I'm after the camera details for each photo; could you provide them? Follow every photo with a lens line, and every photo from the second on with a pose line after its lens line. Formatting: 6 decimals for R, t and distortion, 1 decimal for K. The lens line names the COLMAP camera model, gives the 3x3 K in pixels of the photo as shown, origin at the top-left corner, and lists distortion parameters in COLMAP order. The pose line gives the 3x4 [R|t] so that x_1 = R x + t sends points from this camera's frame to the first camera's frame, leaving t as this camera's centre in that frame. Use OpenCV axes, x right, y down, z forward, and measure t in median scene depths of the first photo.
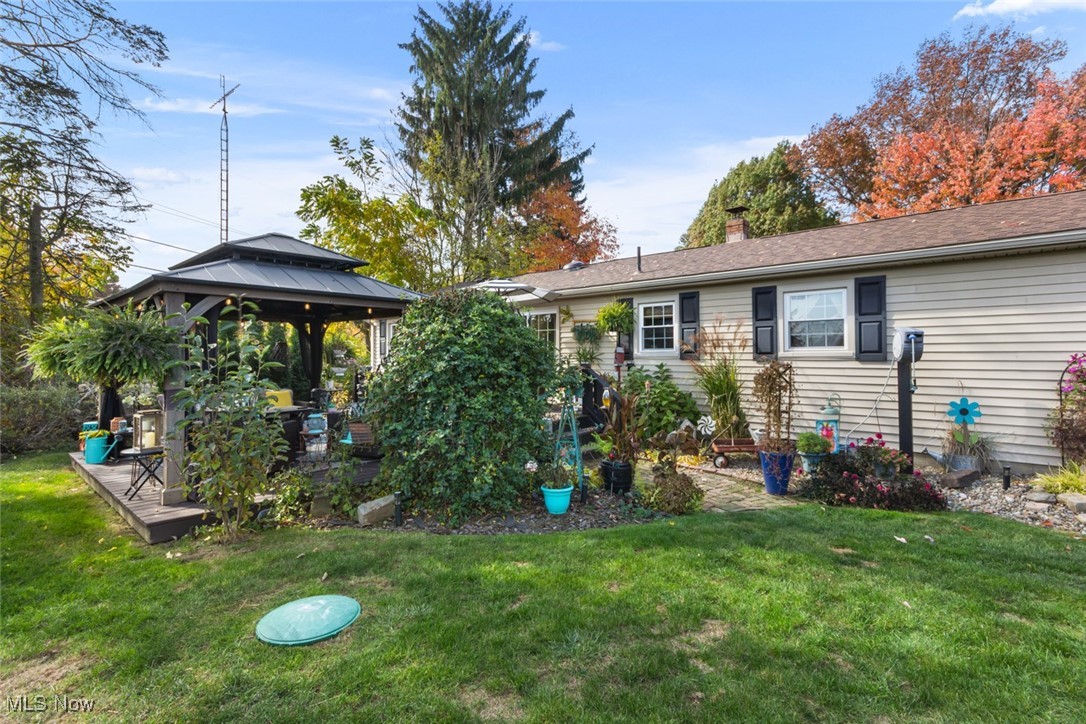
lens RADIAL K [[498.9, 0, 541.6], [0, 498.9, 346.2], [0, 0, 1]] dist [-0.004279, -0.000192]
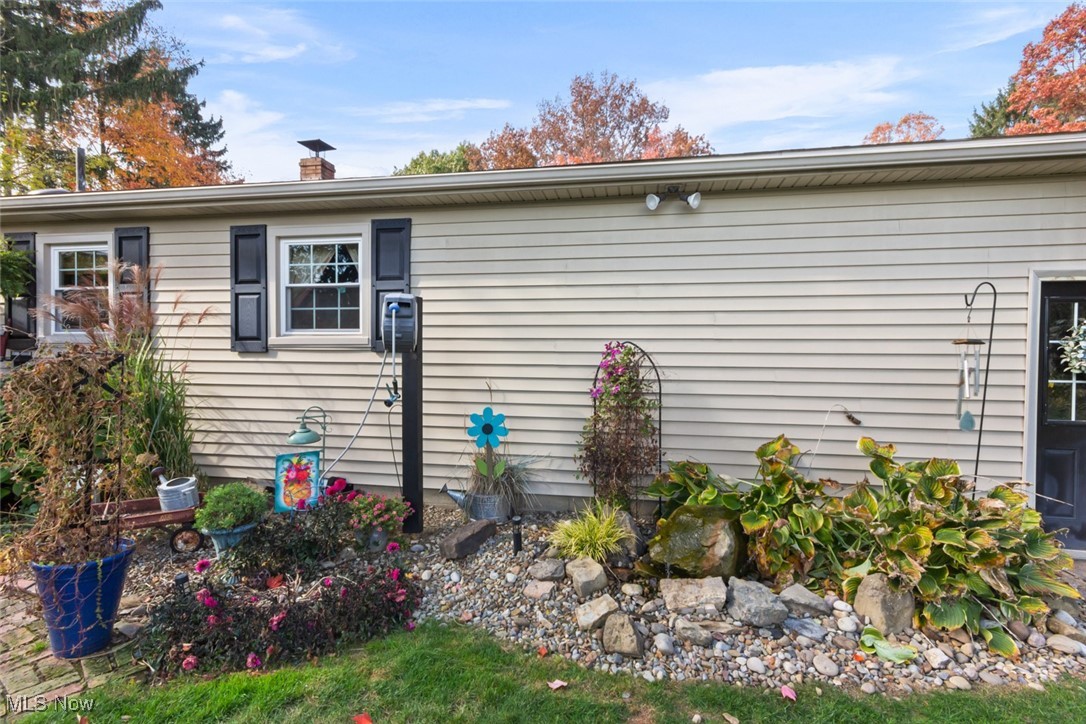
lens RADIAL K [[498.9, 0, 543.3], [0, 498.9, 364.0], [0, 0, 1]] dist [-0.004279, -0.000192]
pose [[0.842213, 0.000005, 0.539145, 0.468798], [-0.020424, 0.999282, 0.031896, 0.020428], [-0.538758, -0.037875, 0.841609, 0.344891]]
